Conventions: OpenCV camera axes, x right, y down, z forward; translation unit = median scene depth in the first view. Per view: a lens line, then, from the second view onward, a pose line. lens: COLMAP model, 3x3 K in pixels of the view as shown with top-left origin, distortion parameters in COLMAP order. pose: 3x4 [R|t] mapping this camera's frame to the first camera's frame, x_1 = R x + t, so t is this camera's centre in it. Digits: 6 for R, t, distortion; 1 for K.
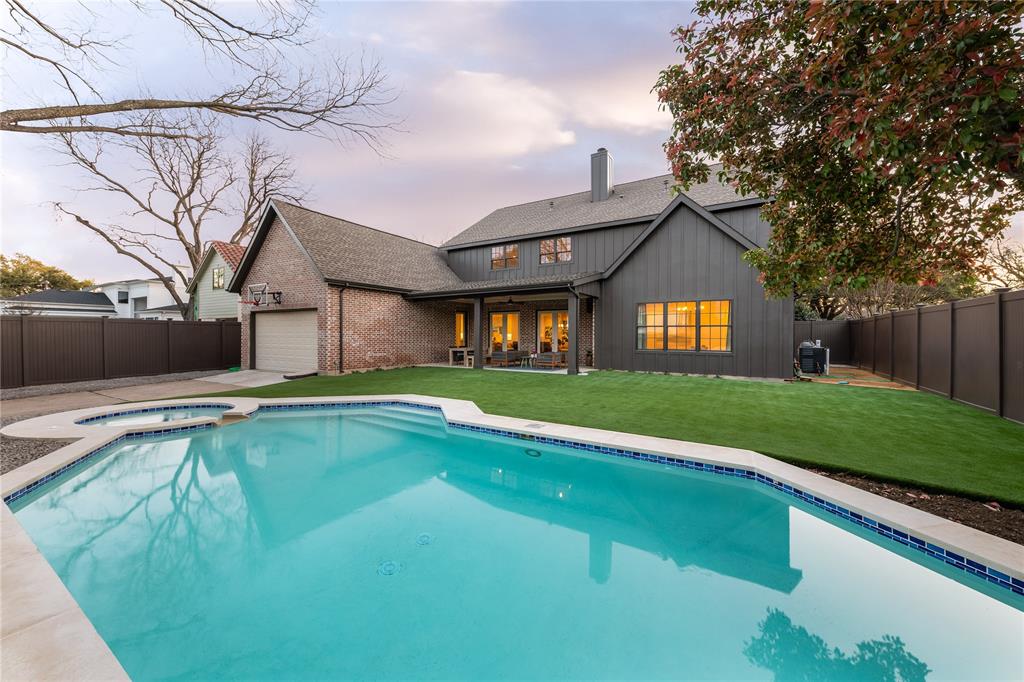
lens RADIAL K [[387.4, 0, 511.5], [0, 387.4, 340.6], [0, 0, 1]] dist [0.001638, 0.000002]
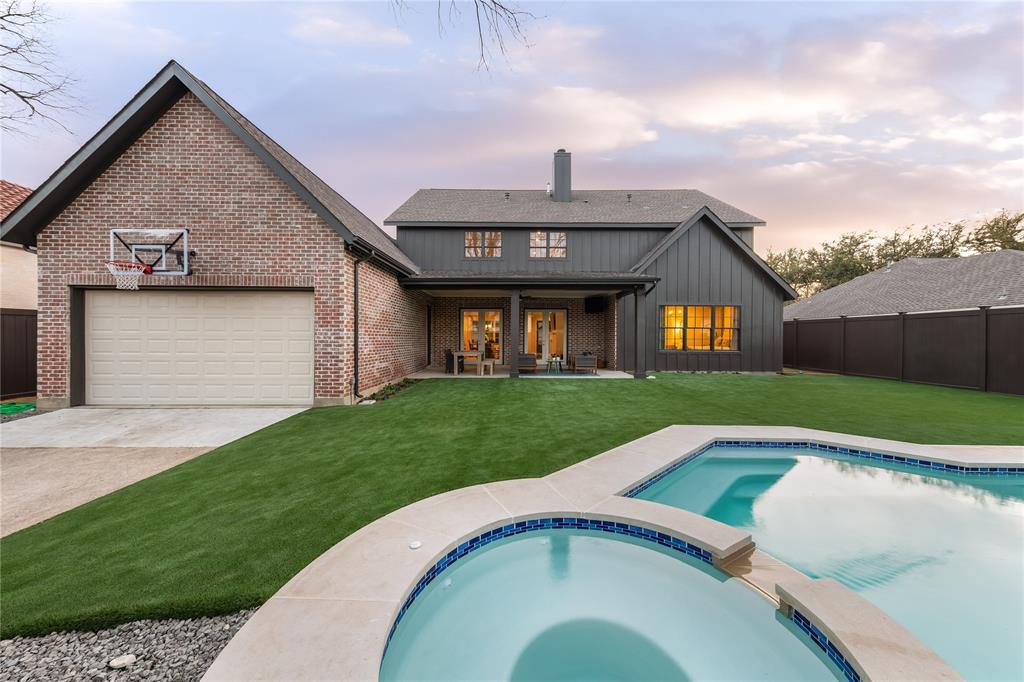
lens RADIAL K [[363.1, 0, 513.8], [0, 363.1, 337.6], [0, 0, 1]] dist [-0.001619, -0.000019]
pose [[0.843758, -0.000469, 0.536724, -0.486664], [0.003804, 0.999980, -0.005107, -0.006673], [-0.536710, 0.006351, 0.843743, 0.357126]]
